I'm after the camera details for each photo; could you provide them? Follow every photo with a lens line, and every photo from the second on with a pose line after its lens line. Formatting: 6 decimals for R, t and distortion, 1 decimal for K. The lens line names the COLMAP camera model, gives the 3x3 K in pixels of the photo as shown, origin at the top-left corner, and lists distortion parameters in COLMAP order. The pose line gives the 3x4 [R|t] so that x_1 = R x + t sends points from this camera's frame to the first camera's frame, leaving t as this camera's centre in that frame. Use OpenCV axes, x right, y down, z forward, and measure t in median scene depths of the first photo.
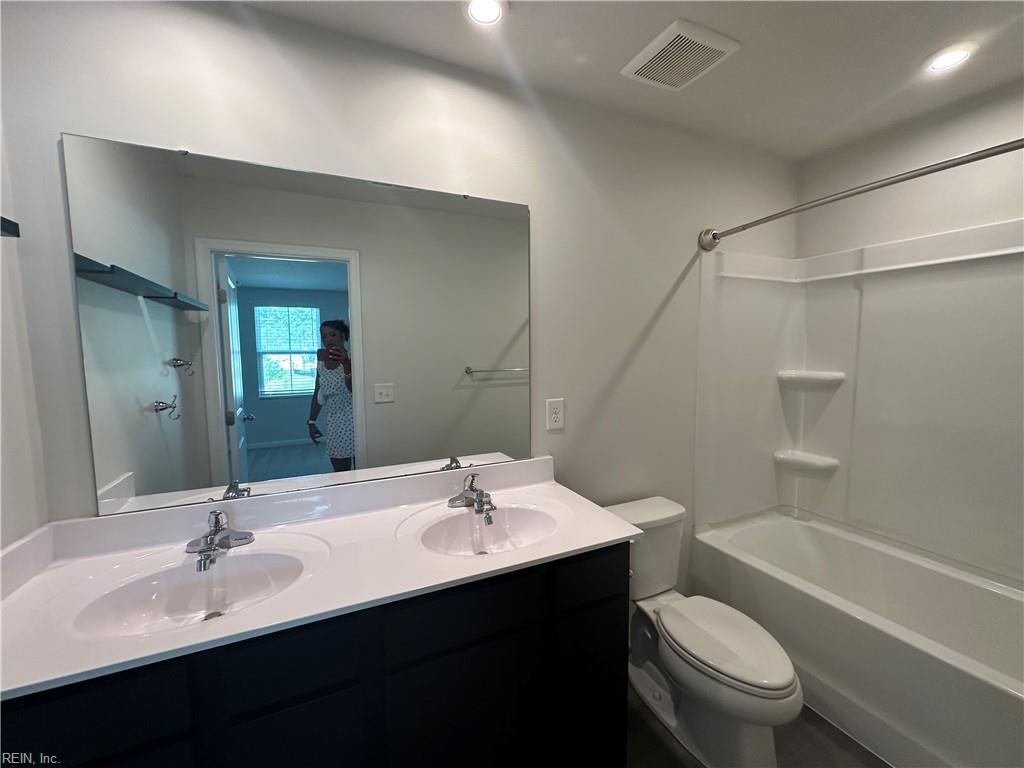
lens RADIAL K [[408.1, 0, 513.3], [0, 408.1, 385.1], [0, 0, 1]] dist [0.003155, -0.000501]
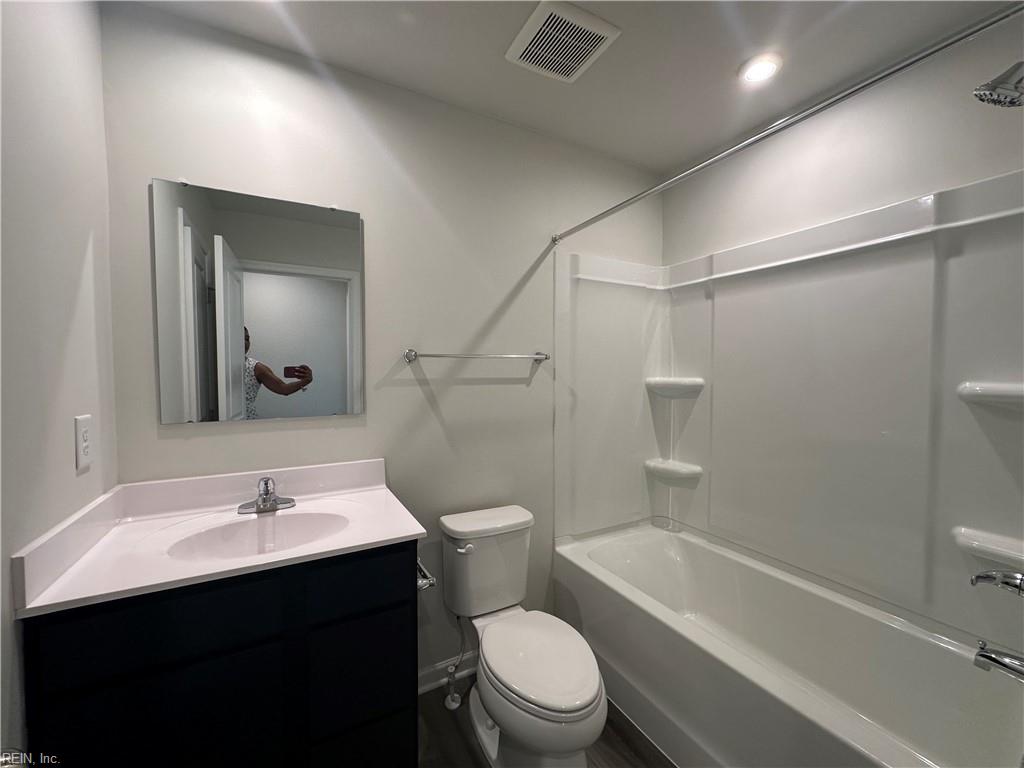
lens RADIAL K [[408.1, 0, 509.8], [0, 408.1, 387.0], [0, 0, 1]] dist [0.003155, -0.000501]
pose [[0.998464, 0.013269, 0.053795, 0.281836], [-0.010733, 0.998830, -0.047158, 0.040013], [-0.054358, 0.046508, 0.997438, 0.037716]]
